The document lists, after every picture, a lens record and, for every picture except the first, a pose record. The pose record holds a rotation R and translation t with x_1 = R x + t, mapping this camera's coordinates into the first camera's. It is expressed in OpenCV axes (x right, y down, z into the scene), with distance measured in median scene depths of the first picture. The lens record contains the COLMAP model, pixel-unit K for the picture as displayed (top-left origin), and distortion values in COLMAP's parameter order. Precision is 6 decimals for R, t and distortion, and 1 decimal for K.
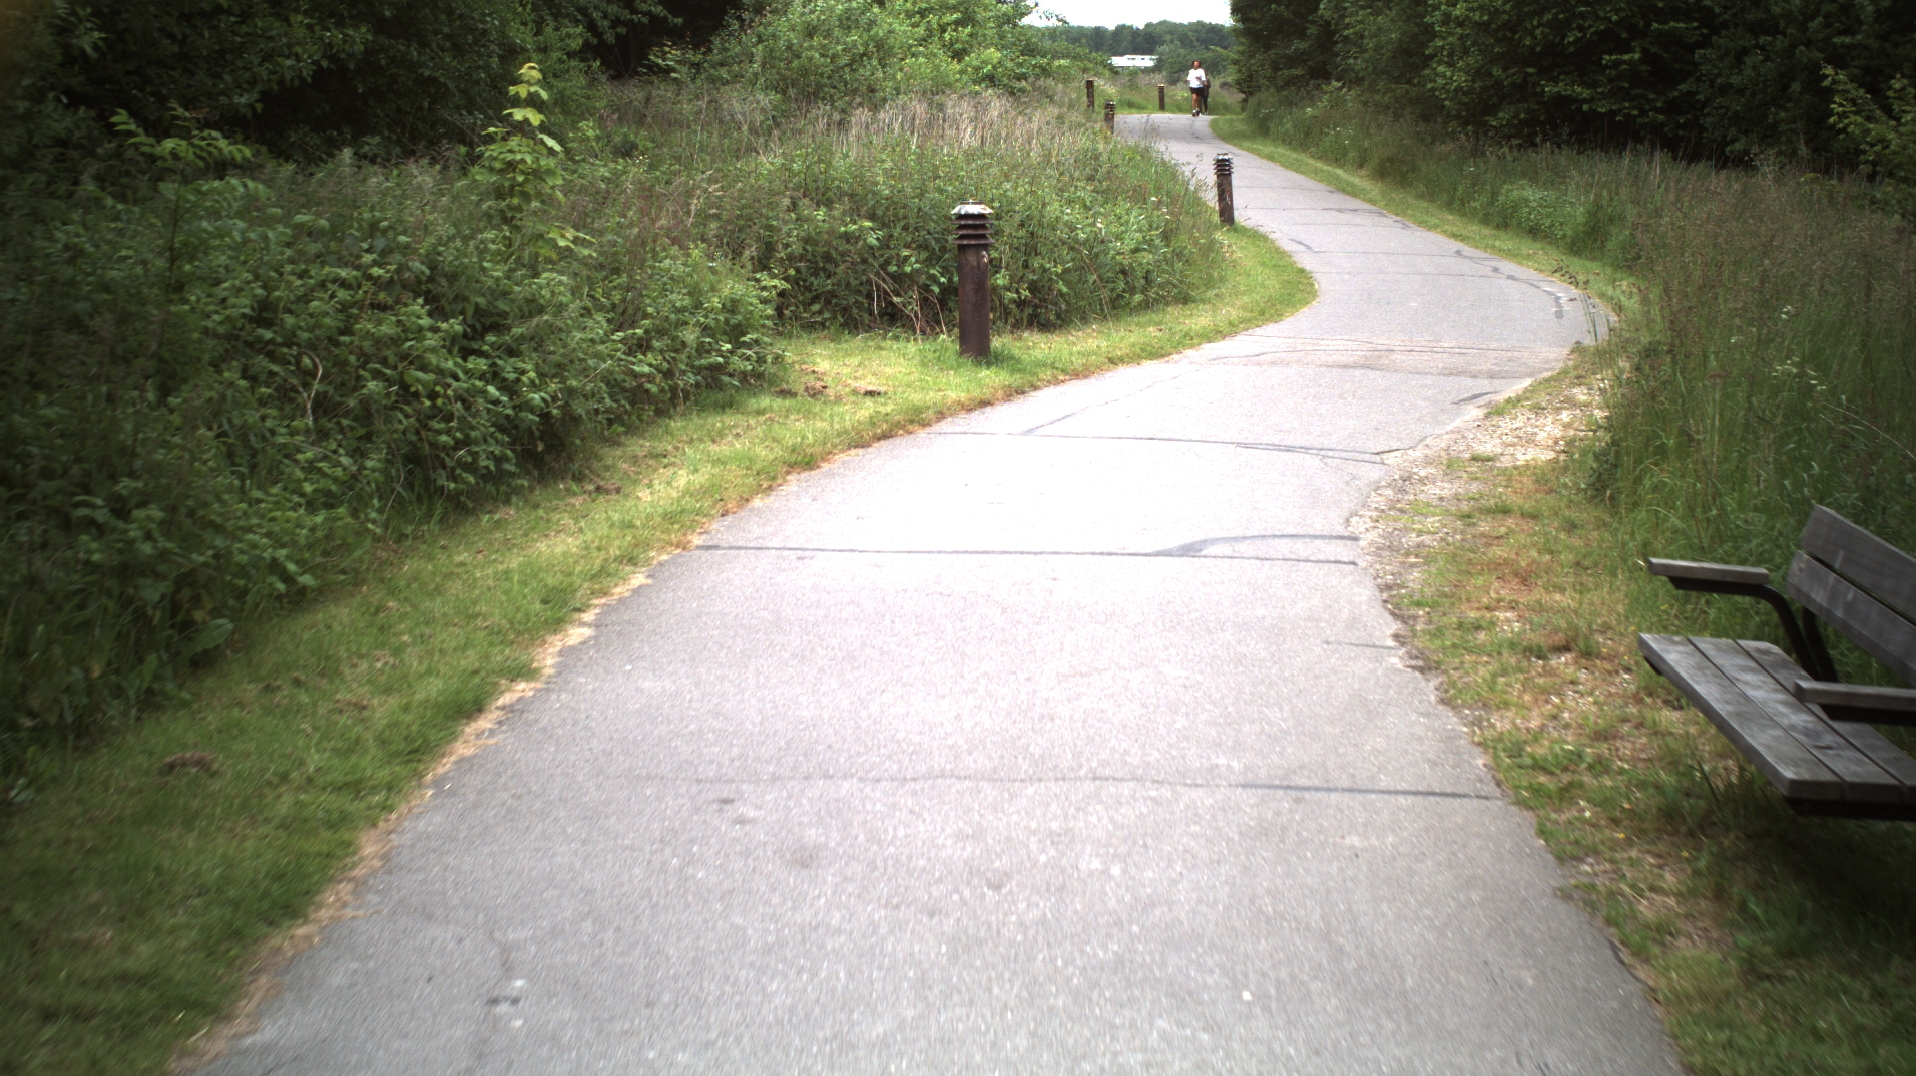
lens RADIAL K [[3357.4, 0, 953.2], [0, 3357.4, 544.8], [0, 0, 1]] dist [-0.273105, 0.000000]
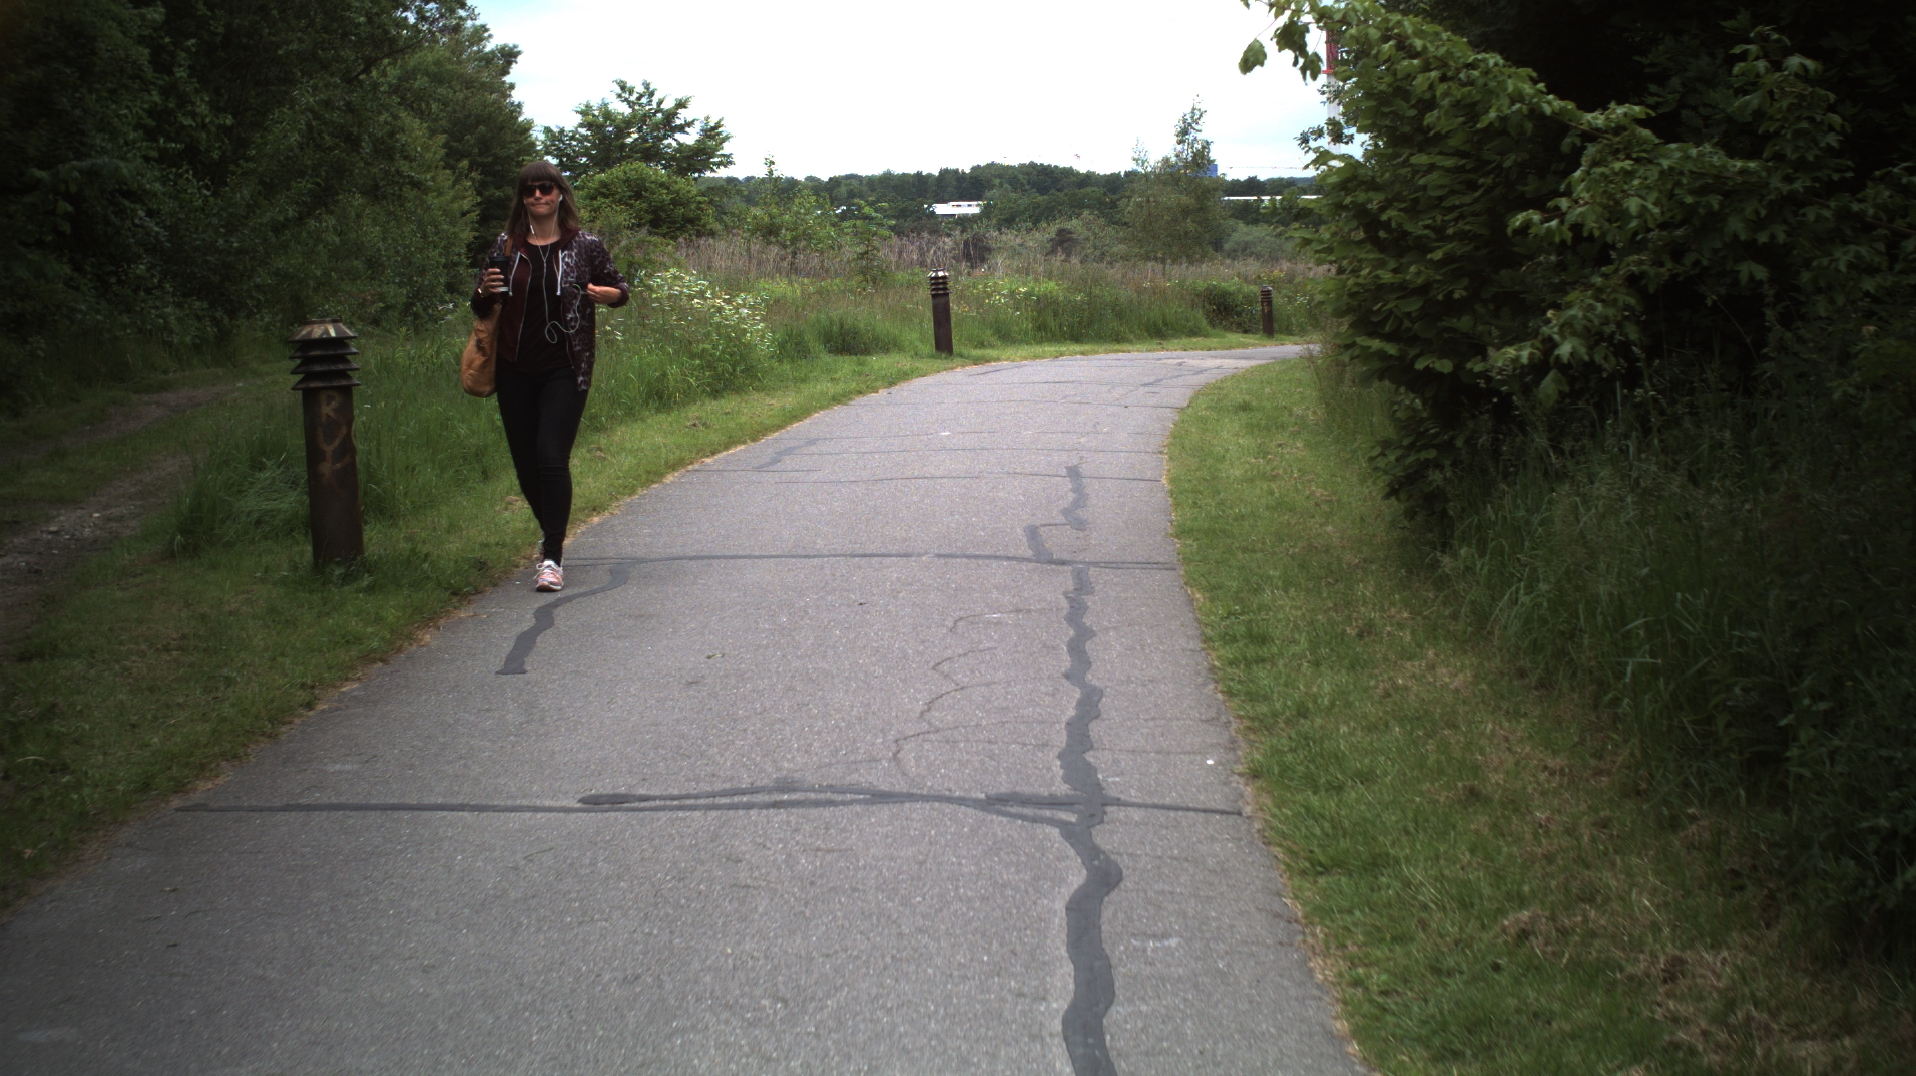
lens RADIAL K [[3357.4, 0, 996.9], [0, 3357.4, 534.6], [0, 0, 1]] dist [-0.273105, 0.000000]
pose [[0.997641, -0.033543, 0.059891, 0.149968], [0.036354, 0.998257, -0.046486, -0.306210], [-0.058227, 0.048553, 0.997122, 2.135874]]
